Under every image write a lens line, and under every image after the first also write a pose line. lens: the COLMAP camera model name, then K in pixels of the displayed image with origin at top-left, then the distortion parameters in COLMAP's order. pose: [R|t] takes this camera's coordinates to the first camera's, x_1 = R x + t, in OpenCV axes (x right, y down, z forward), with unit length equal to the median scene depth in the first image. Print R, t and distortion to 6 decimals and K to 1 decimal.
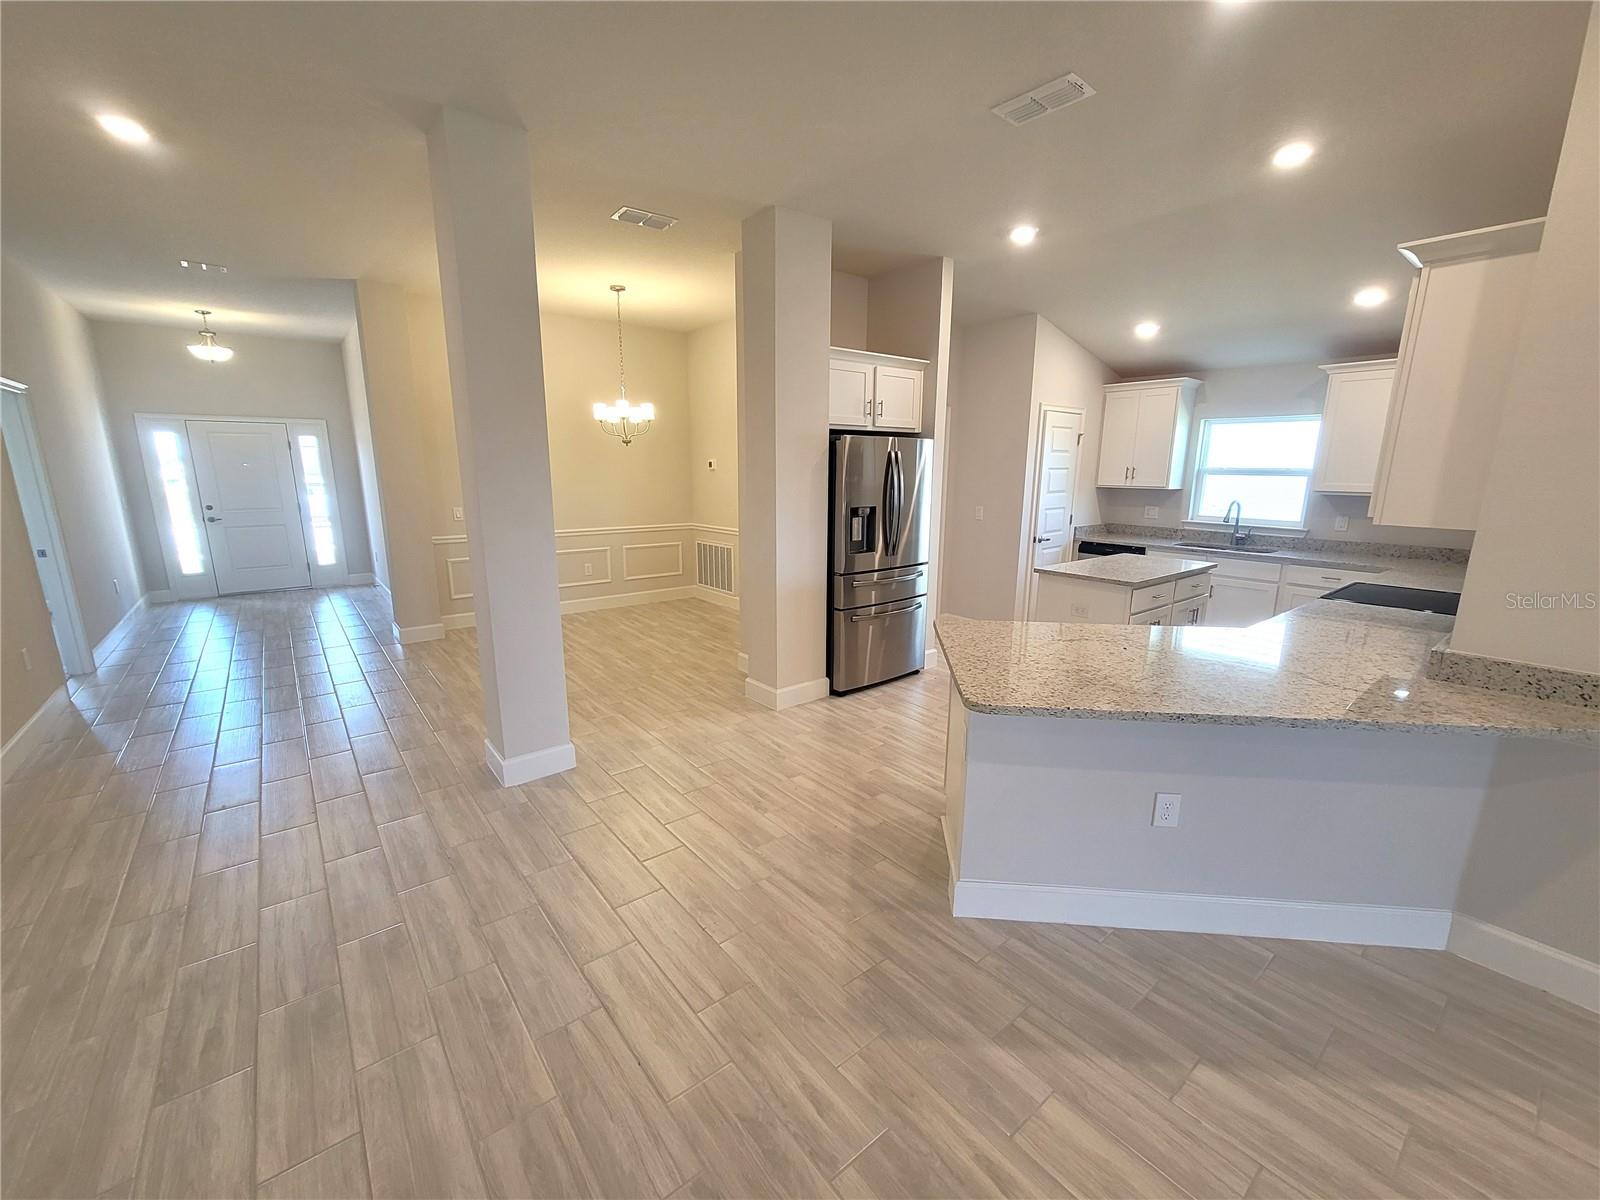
lens RADIAL K [[651.0, 0, 800.4], [0, 651.0, 600.6], [0, 0, 1]] dist [-0.002899, 0.001484]
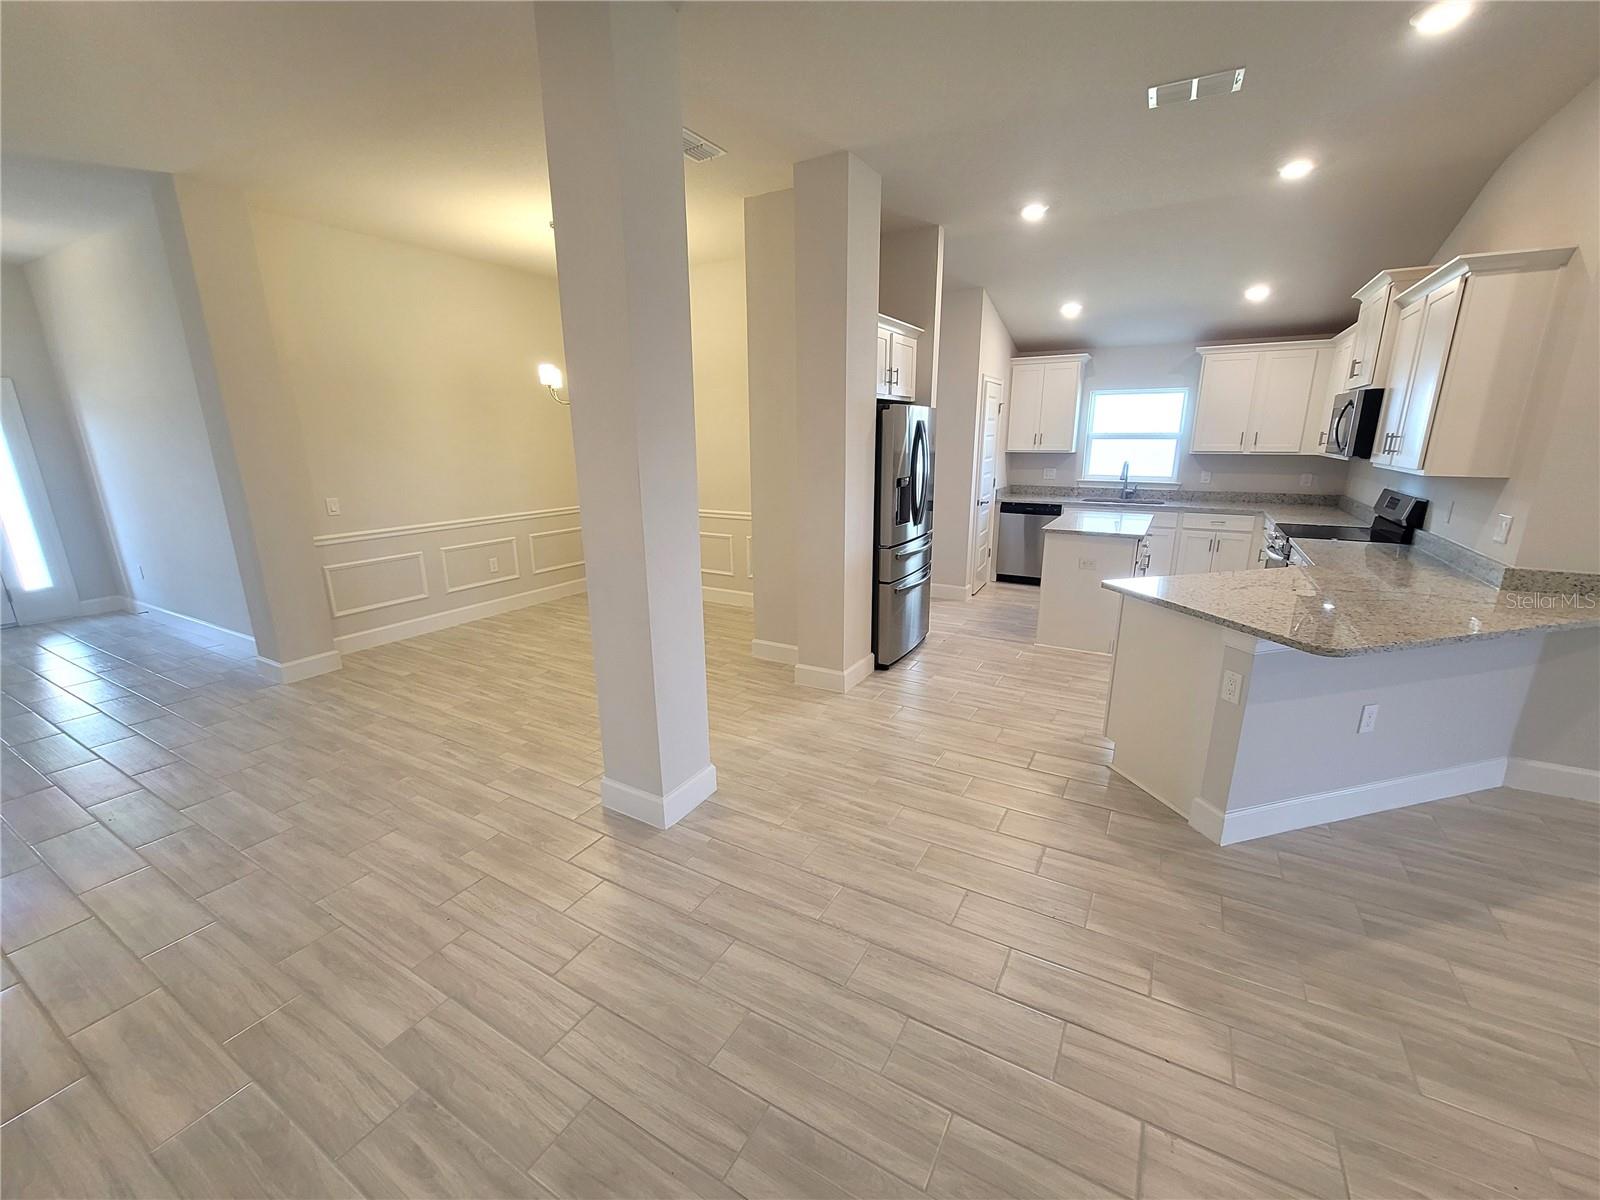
lens RADIAL K [[651.0, 0, 800.9], [0, 651.0, 601.1], [0, 0, 1]] dist [-0.002899, 0.001484]
pose [[0.931734, -0.102181, 0.348469, -0.367775], [0.086081, 0.994393, 0.061423, -0.027529], [-0.352791, -0.027233, 0.935306, 0.109081]]
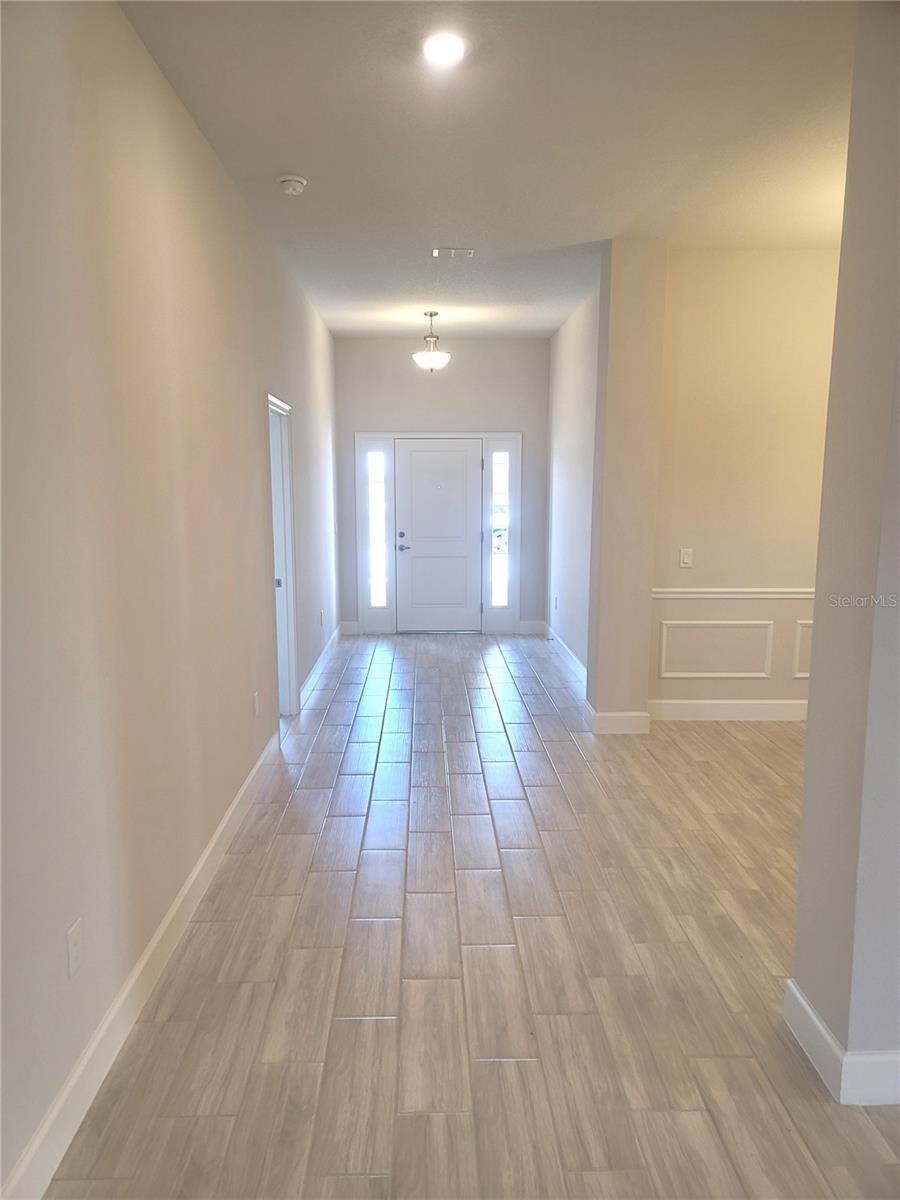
lens RADIAL K [[867.4, 0, 447.0], [0, 867.4, 609.1], [0, 0, 1]] dist [0.027618, -0.006726]
pose [[0.795424, 0.083723, -0.600242, -0.209897], [-0.121332, 0.992360, -0.022369, -0.034014], [0.593784, 0.090621, 0.799505, 0.143559]]
